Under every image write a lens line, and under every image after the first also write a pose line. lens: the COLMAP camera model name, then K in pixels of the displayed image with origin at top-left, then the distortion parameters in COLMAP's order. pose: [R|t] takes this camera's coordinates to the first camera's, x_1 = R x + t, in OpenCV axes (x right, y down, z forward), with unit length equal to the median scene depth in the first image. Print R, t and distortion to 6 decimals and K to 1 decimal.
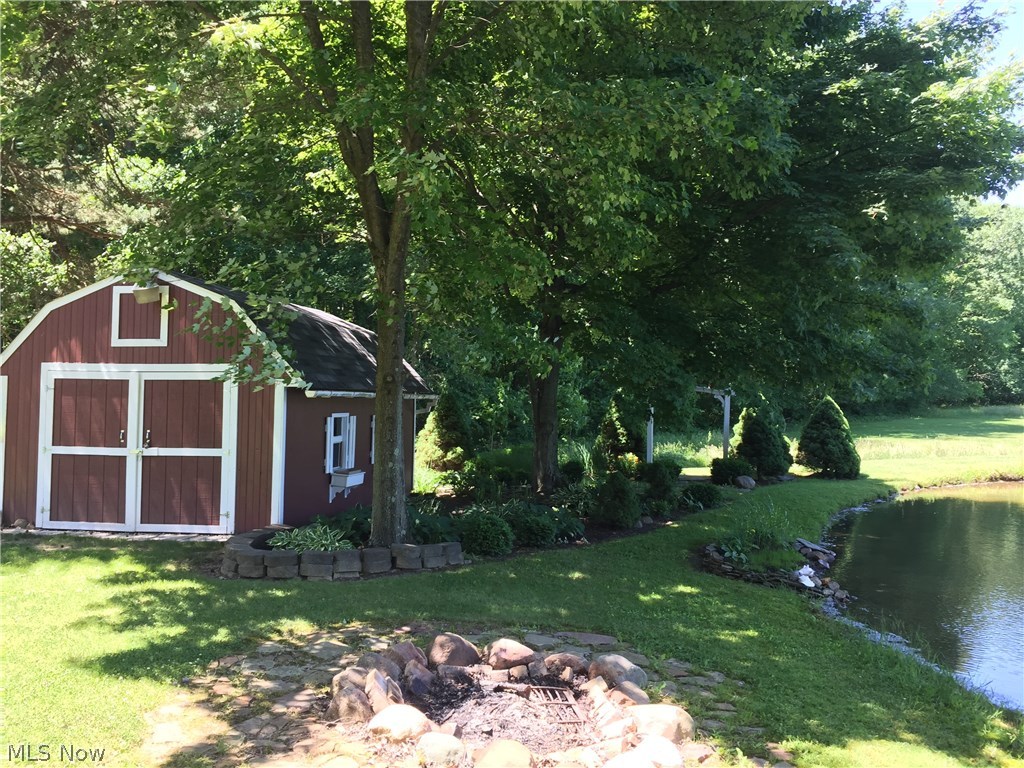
lens RADIAL K [[877.6, 0, 512.4], [0, 877.6, 383.4], [0, 0, 1]] dist [0.067594, -0.053830]
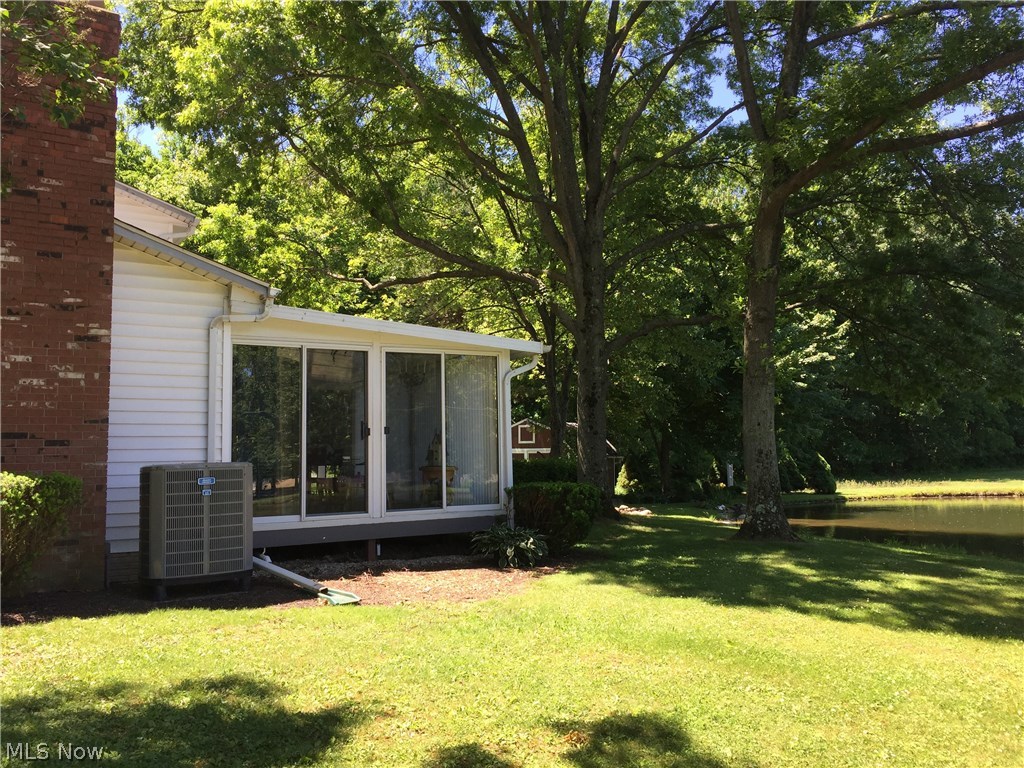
lens RADIAL K [[877.6, 0, 512.0], [0, 877.6, 384.2], [0, 0, 1]] dist [0.067594, -0.053830]
pose [[0.960928, -0.040458, -0.273826, 0.256831], [0.020326, 0.996903, -0.075964, -0.006979], [0.276051, 0.067430, 0.958775, -1.262849]]
